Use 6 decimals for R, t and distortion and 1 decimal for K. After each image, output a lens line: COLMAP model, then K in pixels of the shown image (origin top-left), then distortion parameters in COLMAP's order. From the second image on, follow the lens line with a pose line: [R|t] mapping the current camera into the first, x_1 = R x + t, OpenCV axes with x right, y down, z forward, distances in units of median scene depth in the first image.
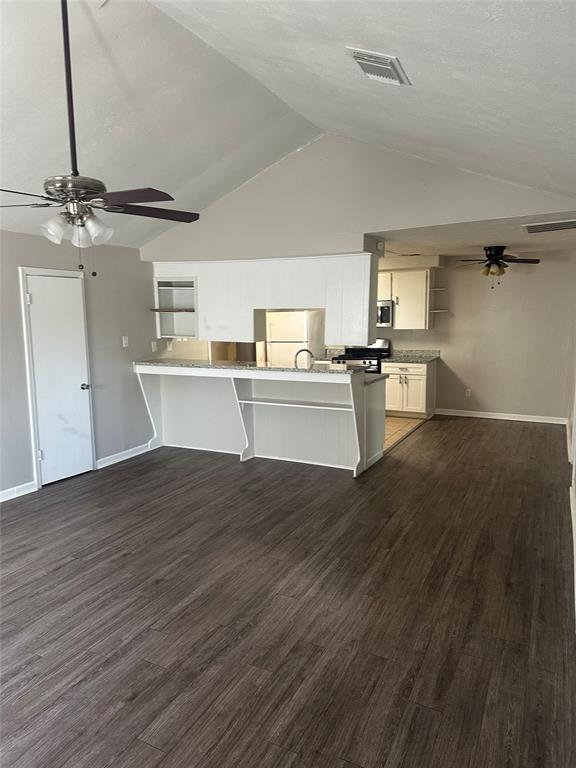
lens RADIAL K [[542.6, 0, 287.5], [0, 542.6, 383.5], [0, 0, 1]] dist [0.005329, -0.004660]
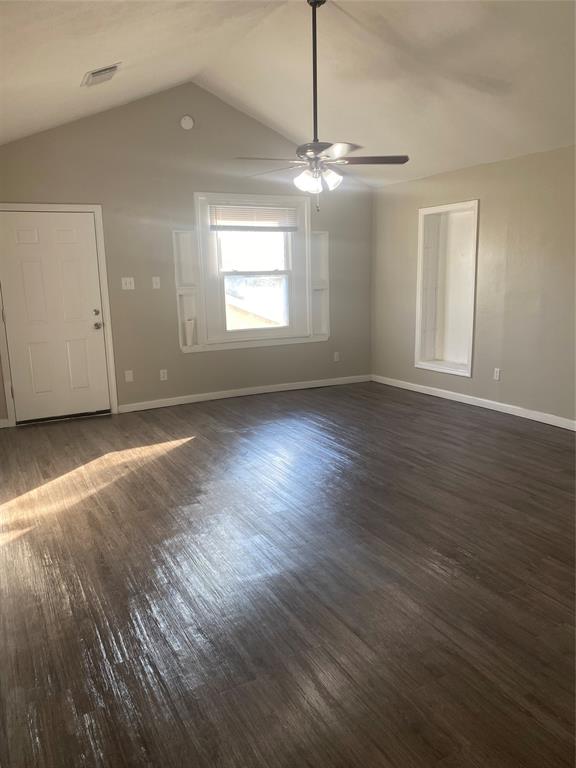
lens RADIAL K [[585.8, 0, 291.7], [0, 585.8, 387.9], [0, 0, 1]] dist [0.041399, -0.003334]
pose [[-0.587716, 0.195875, -0.784999, 0.675756], [-0.067945, 0.954875, 0.289132, -0.143812], [0.806209, 0.223264, -0.547887, 1.324596]]
